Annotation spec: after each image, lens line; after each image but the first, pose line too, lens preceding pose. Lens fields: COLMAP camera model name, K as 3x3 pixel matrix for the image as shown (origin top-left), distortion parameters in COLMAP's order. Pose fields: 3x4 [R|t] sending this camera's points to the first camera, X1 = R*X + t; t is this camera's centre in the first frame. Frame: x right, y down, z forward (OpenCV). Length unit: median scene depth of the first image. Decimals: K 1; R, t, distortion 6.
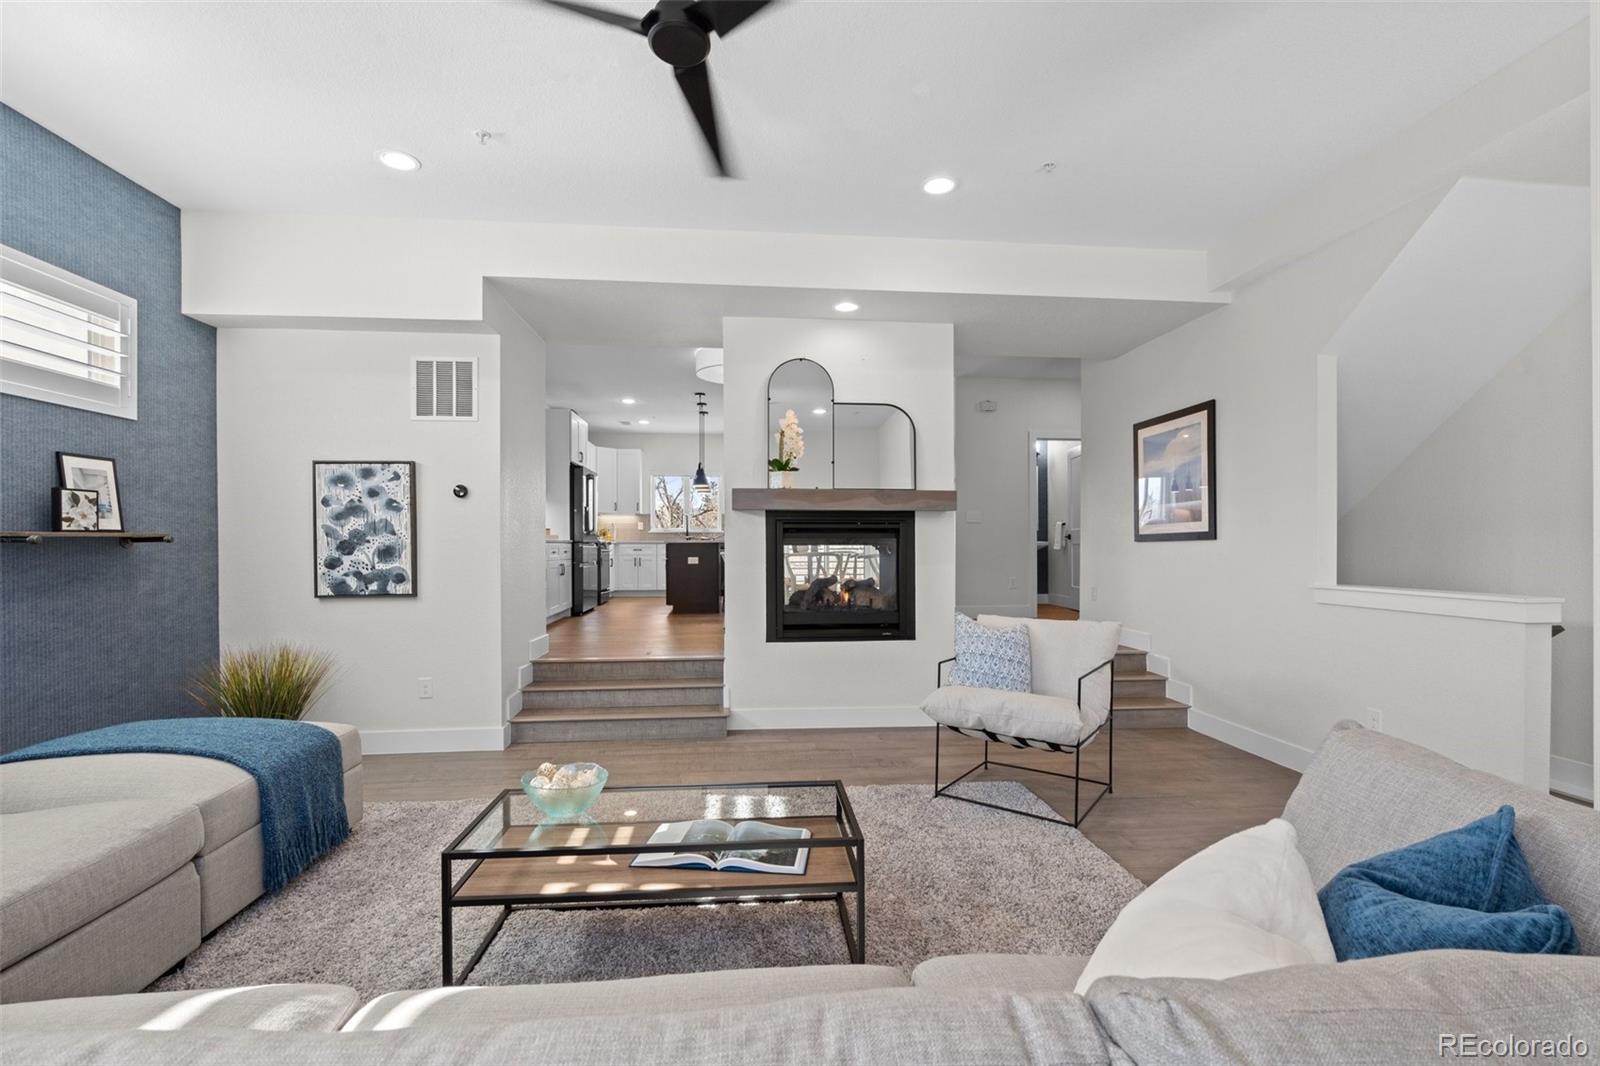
lens RADIAL K [[706.1, 0, 800.5], [0, 706.1, 541.9], [0, 0, 1]] dist [-0.000861, 0.000054]
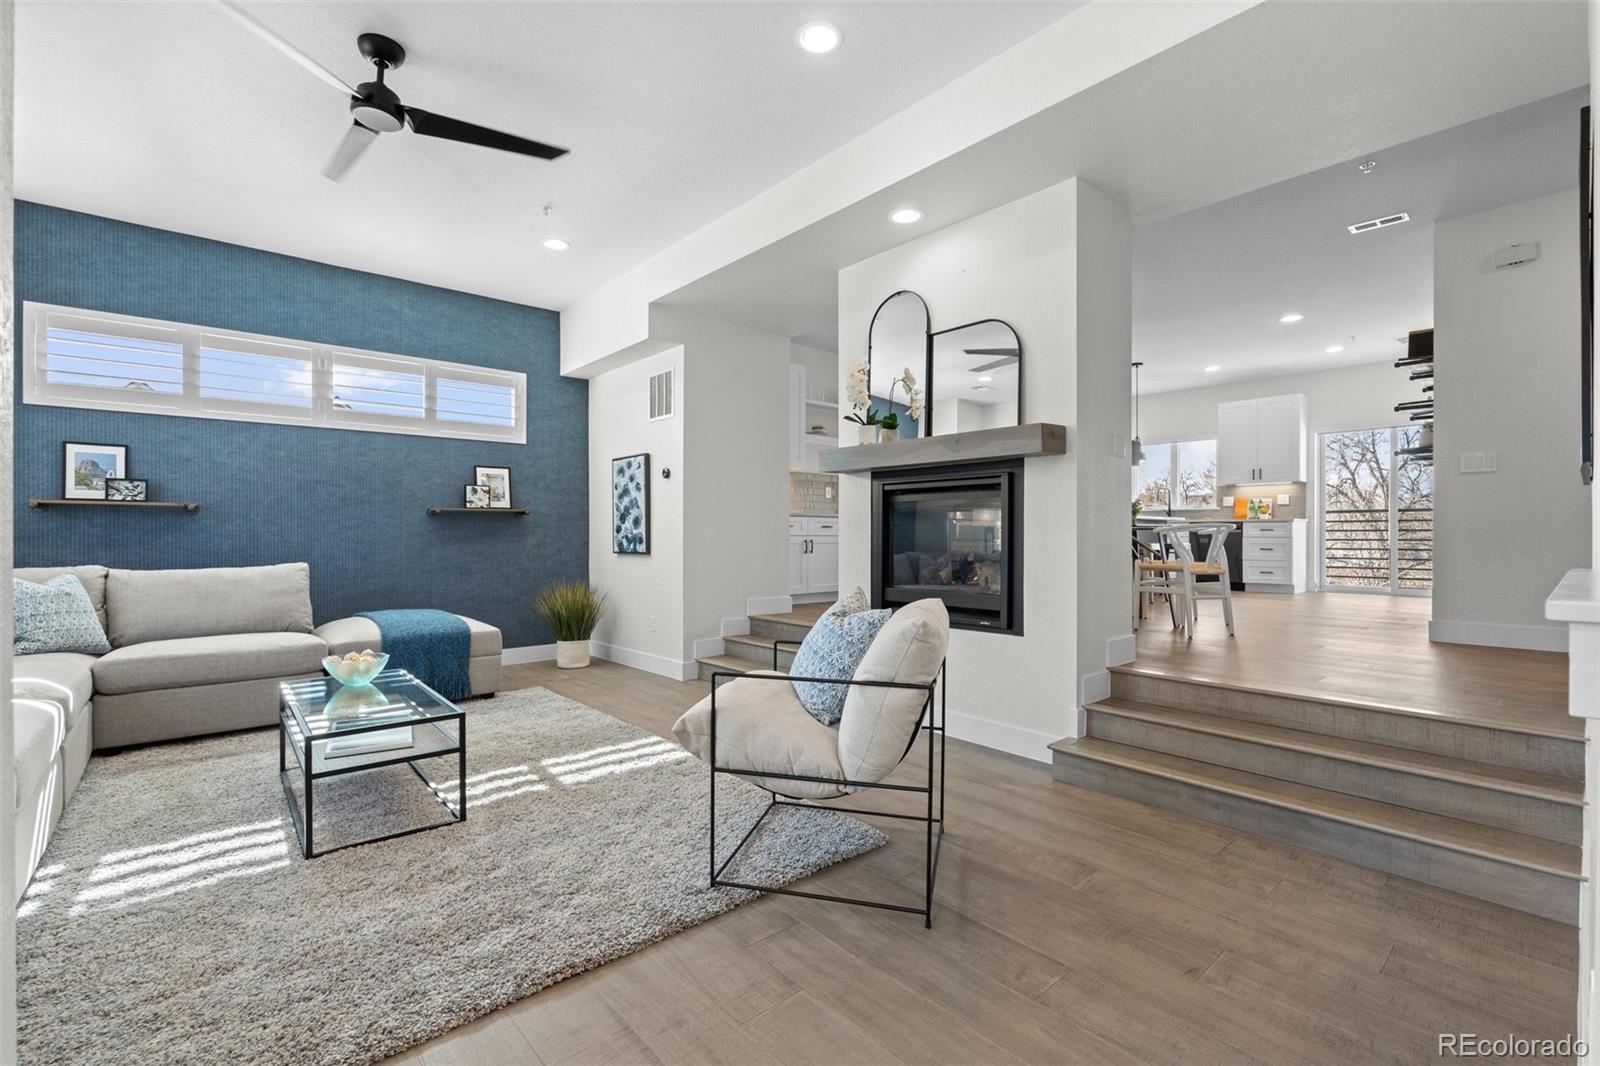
lens RADIAL K [[705.6, 0, 798.2], [0, 705.6, 533.2], [0, 0, 1]] dist [-0.004285, 0.000868]
pose [[0.584832, -0.001015, -0.811154, 0.712186], [0.000984, 0.999999, -0.000542, 0.039089], [0.811154, -0.000482, 0.584833, 0.457049]]
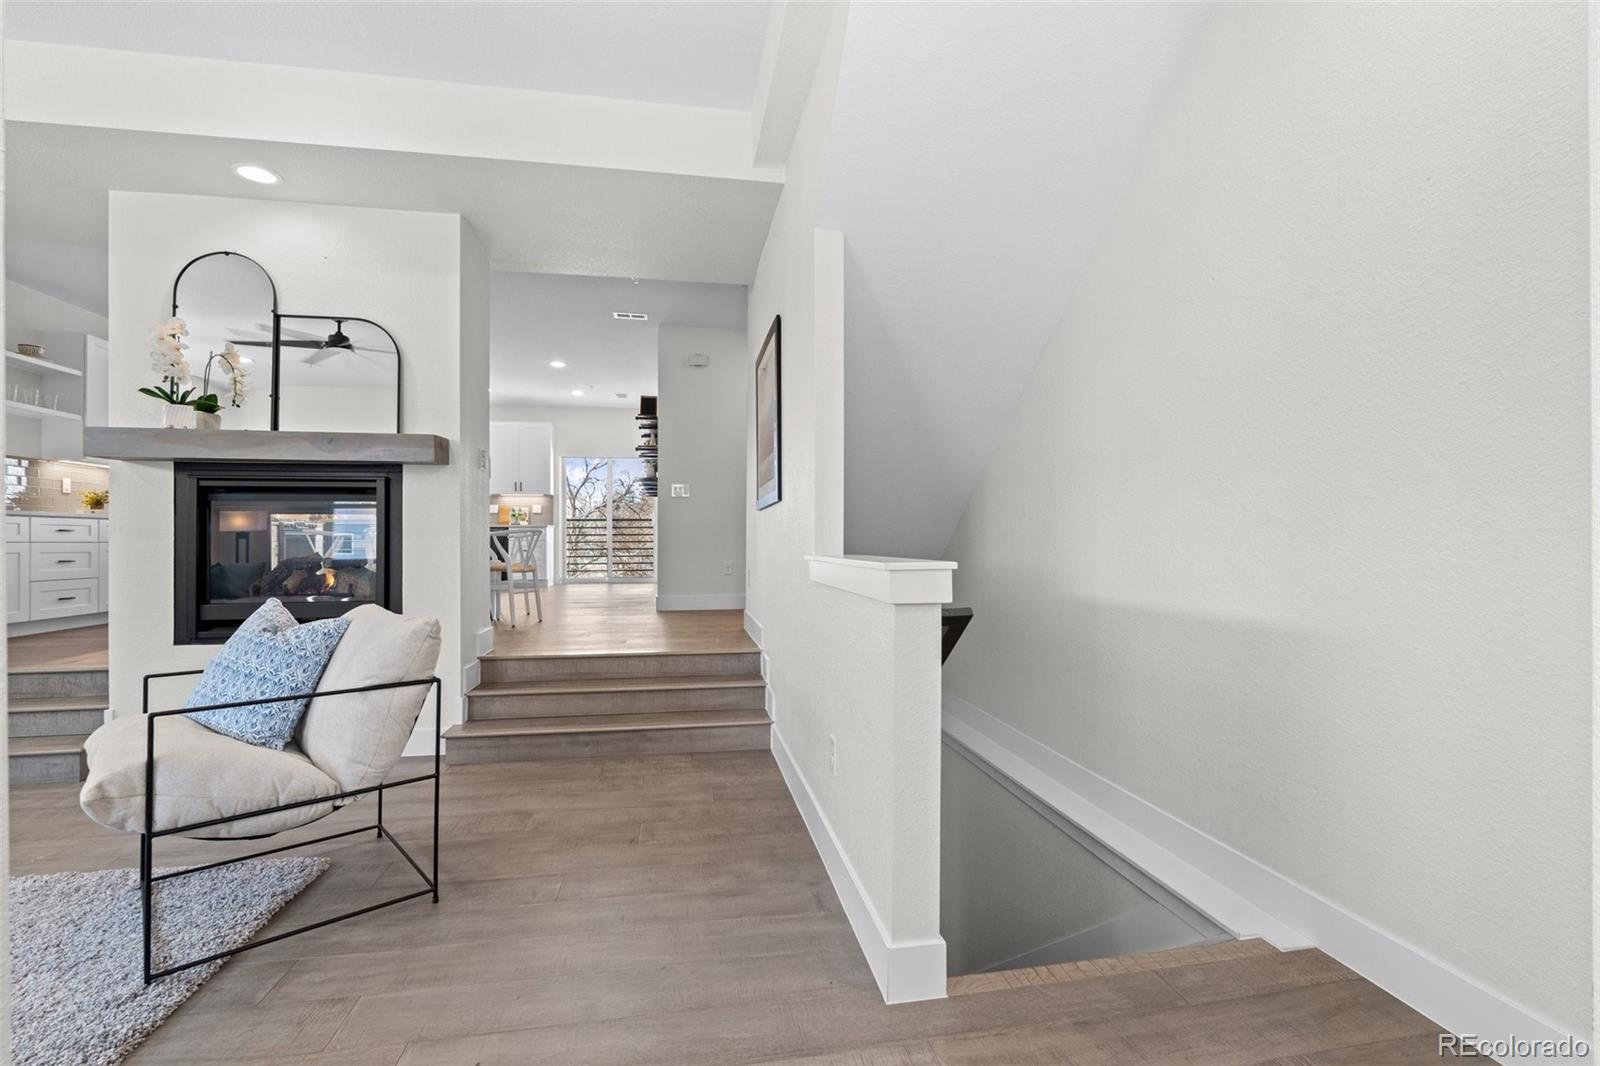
lens RADIAL K [[705.6, 0, 798.2], [0, 705.6, 533.2], [0, 0, 1]] dist [-0.004285, 0.000868]
pose [[0.997378, -0.002911, 0.072307, 0.607543], [0.003180, 0.999988, -0.003606, 0.037667], [-0.072295, 0.003827, 0.997376, 0.275161]]
